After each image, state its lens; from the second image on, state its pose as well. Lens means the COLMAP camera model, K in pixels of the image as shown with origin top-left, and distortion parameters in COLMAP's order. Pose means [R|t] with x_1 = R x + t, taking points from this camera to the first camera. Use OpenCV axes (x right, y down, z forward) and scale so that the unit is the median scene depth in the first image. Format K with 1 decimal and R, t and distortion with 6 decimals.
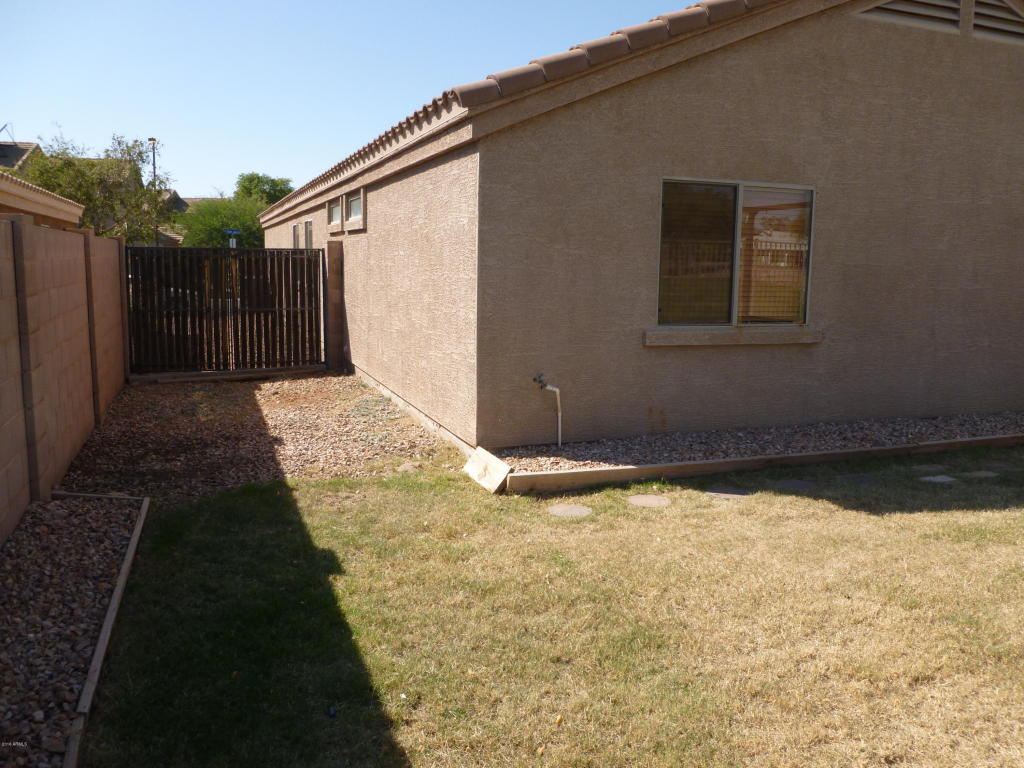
lens RADIAL K [[858.9, 0, 504.4], [0, 858.9, 381.0], [0, 0, 1]] dist [-0.080347, 0.066758]
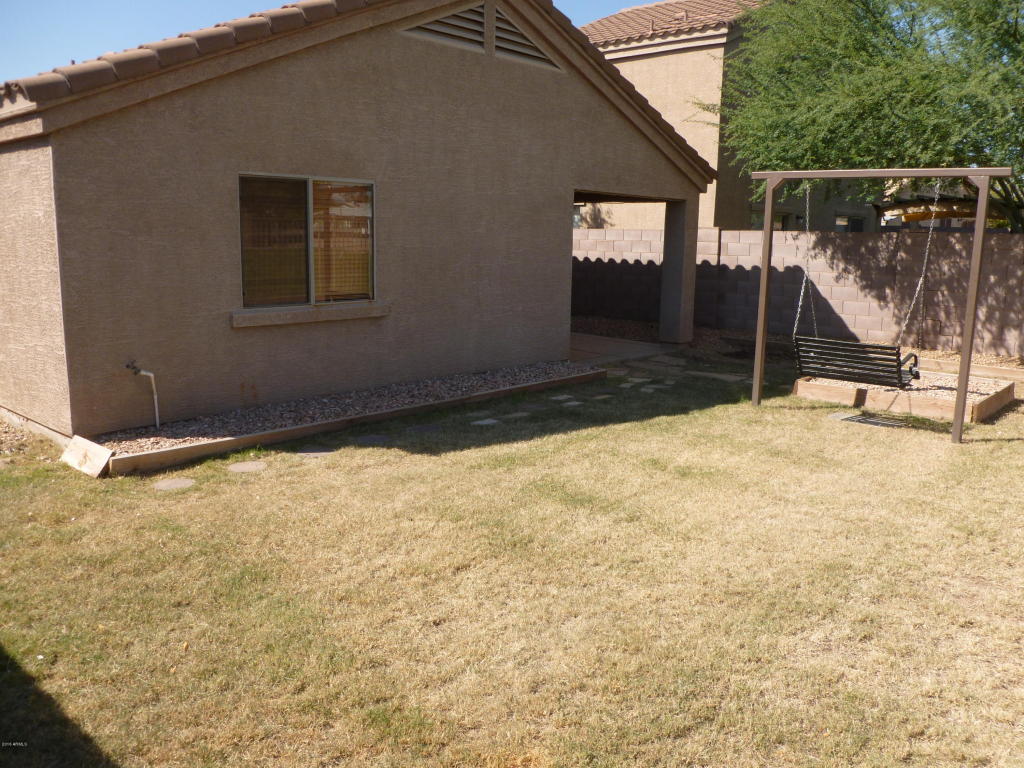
lens RADIAL K [[858.9, 0, 504.4], [0, 858.9, 381.0], [0, 0, 1]] dist [-0.080347, 0.066758]
pose [[0.891425, -0.081739, 0.445737, -0.018933], [0.065467, 0.996509, 0.051812, -0.007749], [-0.448415, -0.017006, 0.893663, -0.143457]]
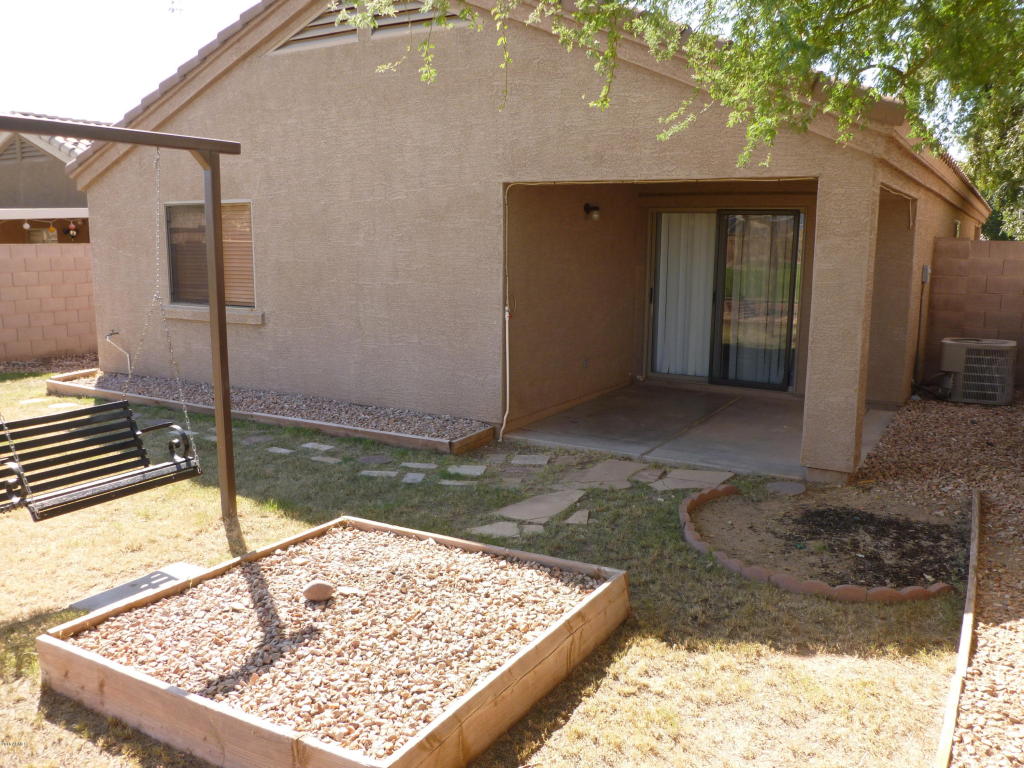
lens RADIAL K [[858.9, 0, 504.4], [0, 858.9, 381.0], [0, 0, 1]] dist [-0.080347, 0.066758]
pose [[0.625260, 0.108744, -0.772803, 1.908453], [-0.102006, 0.993137, 0.057217, -0.087431], [0.773721, 0.043055, 0.632061, 0.607946]]
